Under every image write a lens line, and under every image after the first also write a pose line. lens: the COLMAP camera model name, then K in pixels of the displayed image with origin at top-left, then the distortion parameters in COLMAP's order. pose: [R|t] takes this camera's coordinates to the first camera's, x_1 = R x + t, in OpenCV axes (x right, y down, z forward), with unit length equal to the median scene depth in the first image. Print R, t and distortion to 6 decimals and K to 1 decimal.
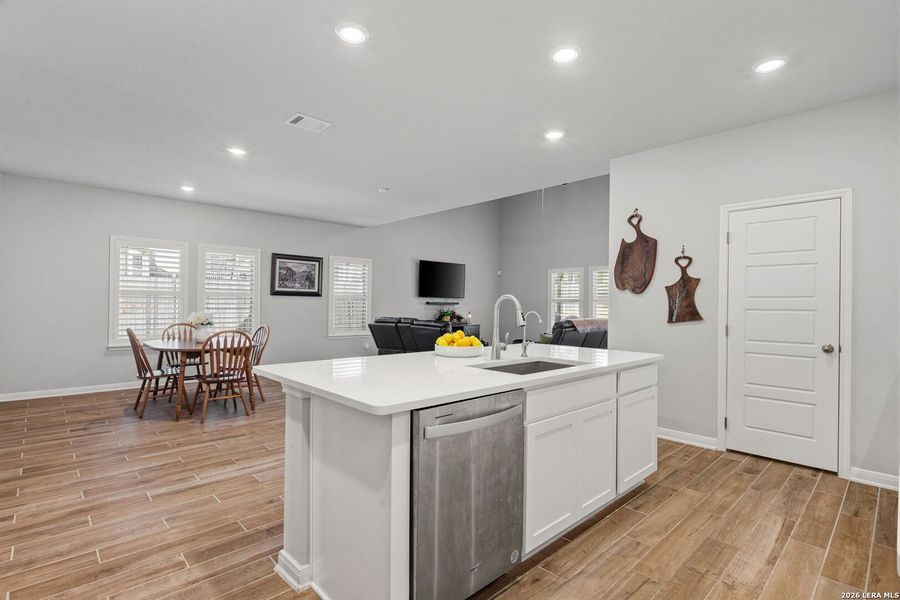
lens RADIAL K [[430.2, 0, 445.4], [0, 430.2, 298.2], [0, 0, 1]] dist [0.001090, -0.000144]
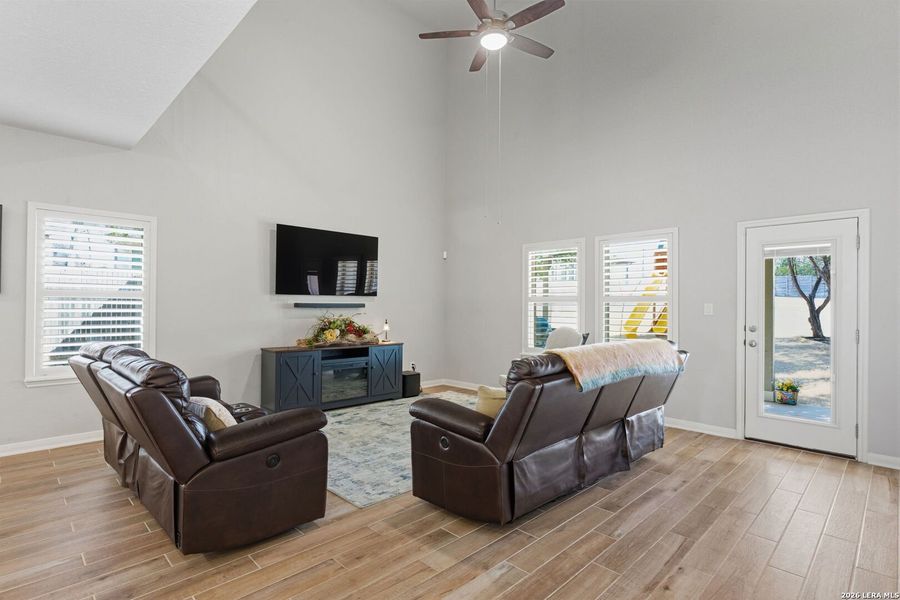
lens RADIAL K [[451.1, 0, 444.6], [0, 451.1, 302.9], [0, 0, 1]] dist [0.000873, -0.002163]
pose [[0.999723, -0.005020, 0.022989, 0.232289], [0.004800, 0.999942, 0.009638, 0.006159], [-0.023036, -0.009525, 0.999689, 0.775400]]
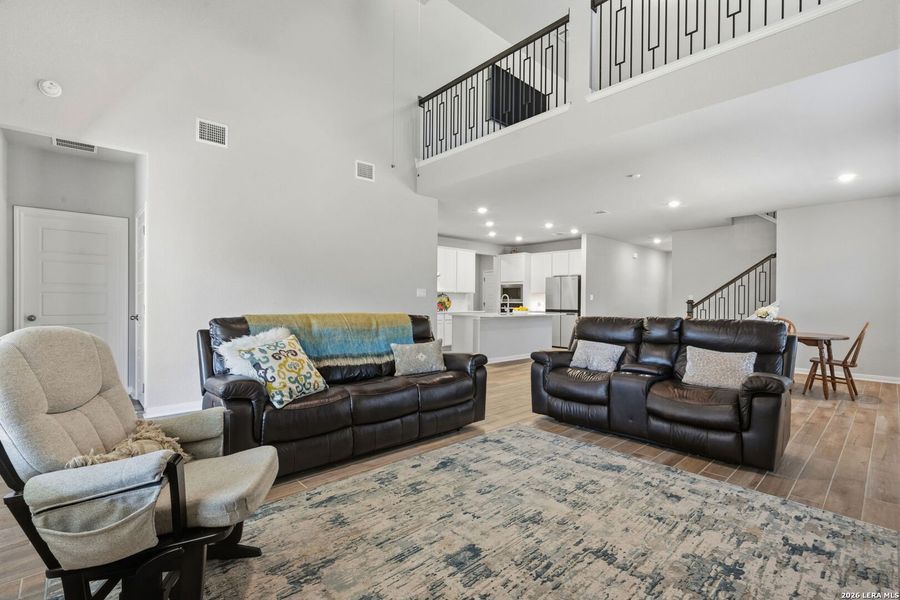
lens RADIAL K [[407.3, 0, 449.3], [0, 407.3, 302.4], [0, 0, 1]] dist [0.000154, -0.000262]
pose [[-0.999763, -0.021603, 0.002559, 0.267268], [-0.021629, 0.999711, -0.010516, 0.048779], [-0.002331, -0.010568, -0.999941, 1.990235]]
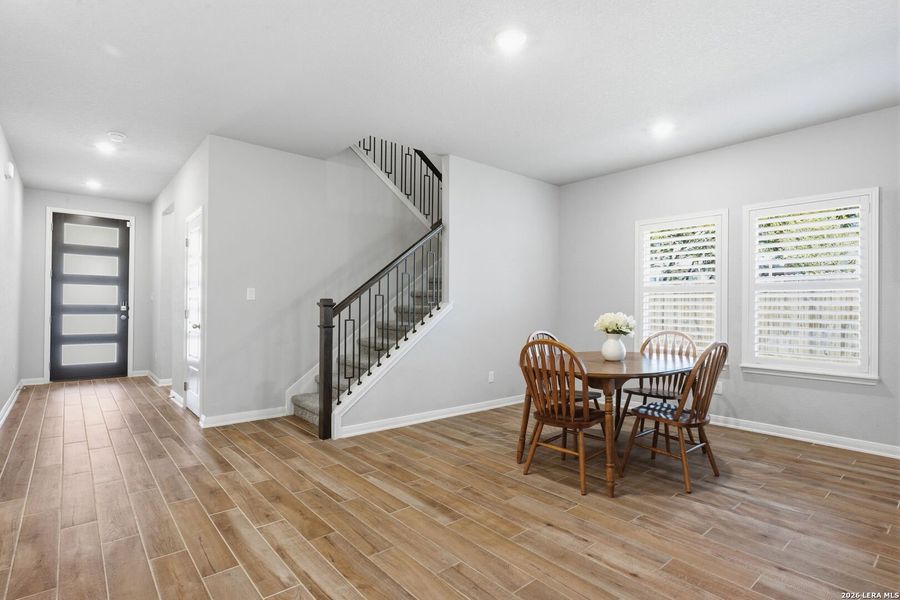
lens RADIAL K [[451.1, 0, 454.6], [0, 451.1, 300.1], [0, 0, 1]] dist [0.000873, -0.002163]
pose [[-0.042938, -0.028917, -0.998659, 0.108898], [0.004963, 0.999563, -0.029157, 0.030435], [0.999065, -0.006208, -0.042776, 0.751333]]
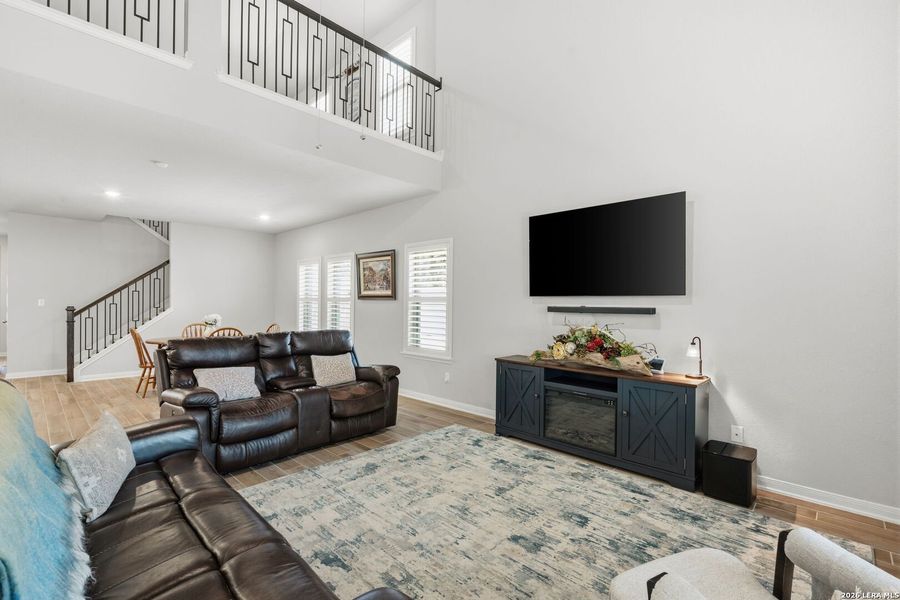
lens RADIAL K [[407.3, 0, 453.1], [0, 407.3, 300.7], [0, 0, 1]] dist [0.000154, -0.000262]
pose [[0.062270, -0.018478, -0.997888, 0.657563], [0.005130, 0.999821, -0.018193, 0.017116], [0.998046, -0.003986, 0.062354, 1.559164]]
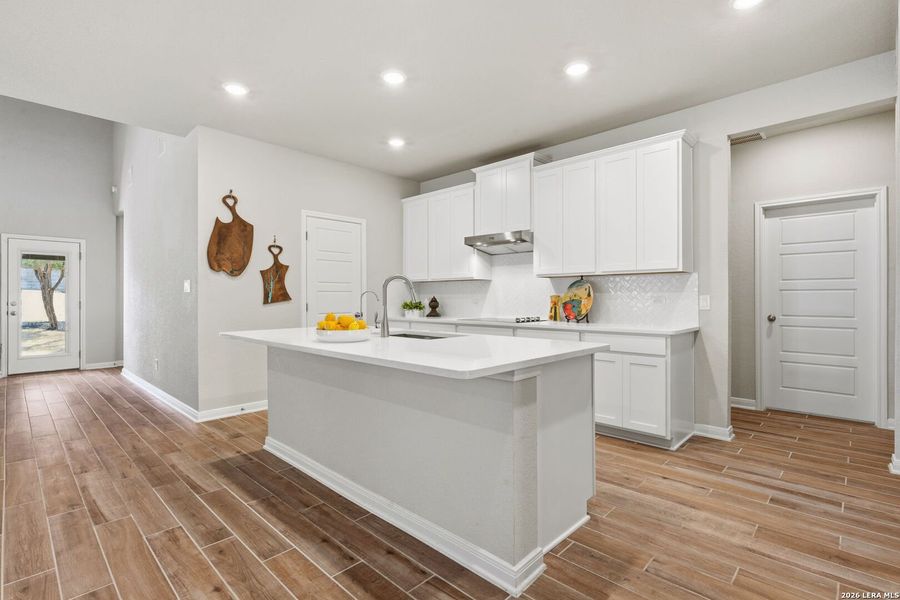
lens RADIAL K [[430.2, 0, 449.1], [0, 430.2, 294.2], [0, 0, 1]] dist [0.001090, -0.000144]
pose [[-0.056066, -0.005678, 0.998411, -0.447224], [-0.012005, 0.999915, 0.005012, 0.015725], [-0.998355, -0.011705, -0.056130, 0.437113]]
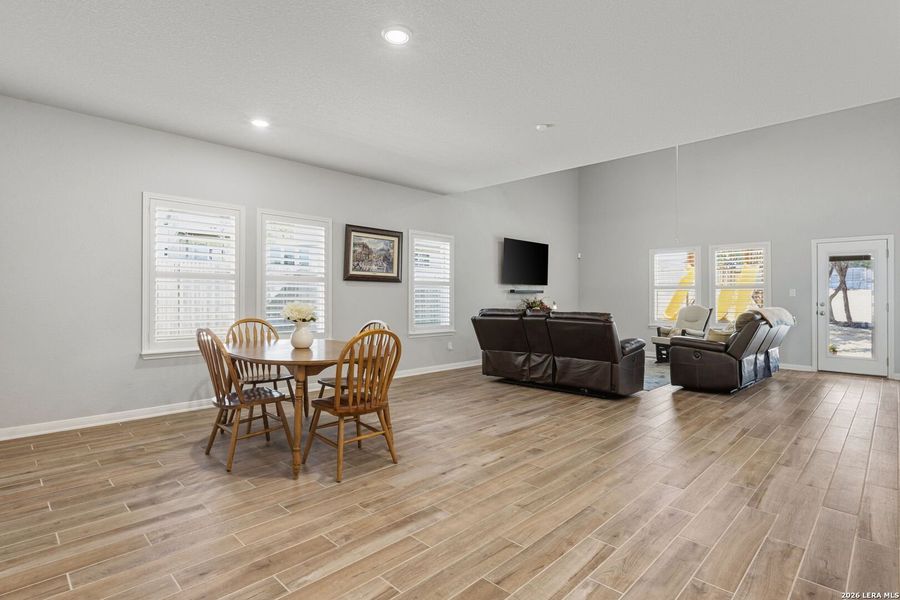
lens RADIAL K [[451.1, 0, 446.3], [0, 451.1, 292.2], [0, 0, 1]] dist [0.000873, -0.002163]
pose [[0.999343, -0.005741, 0.035780, -0.347965], [0.005568, 0.999972, 0.004936, 0.014095], [-0.035808, -0.004734, 0.999347, 0.283864]]
